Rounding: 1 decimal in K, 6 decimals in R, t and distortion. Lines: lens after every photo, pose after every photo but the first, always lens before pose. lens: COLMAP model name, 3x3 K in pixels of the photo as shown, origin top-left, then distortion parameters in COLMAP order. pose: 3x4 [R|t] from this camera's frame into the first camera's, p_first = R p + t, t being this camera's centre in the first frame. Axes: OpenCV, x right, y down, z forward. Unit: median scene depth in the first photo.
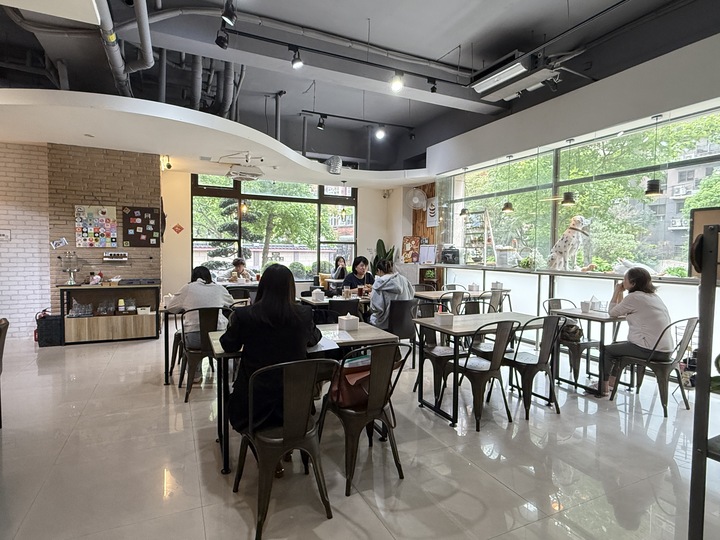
lens RADIAL K [[399.7, 0, 360.2], [0, 399.7, 268.4], [0, 0, 1]] dist [0.002540, -0.003972]
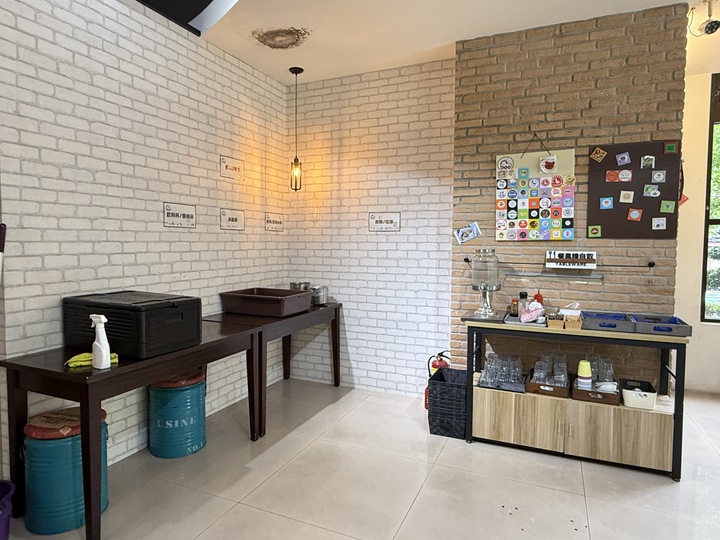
lens RADIAL K [[441.4, 0, 360.3], [0, 441.4, 267.2], [0, 0, 1]] dist [0.005634, 0.000279]
pose [[0.652013, 0.034887, -0.757405, -0.397631], [-0.029666, 0.999350, 0.020493, -0.025219], [0.757628, 0.009107, 0.652624, 0.506875]]
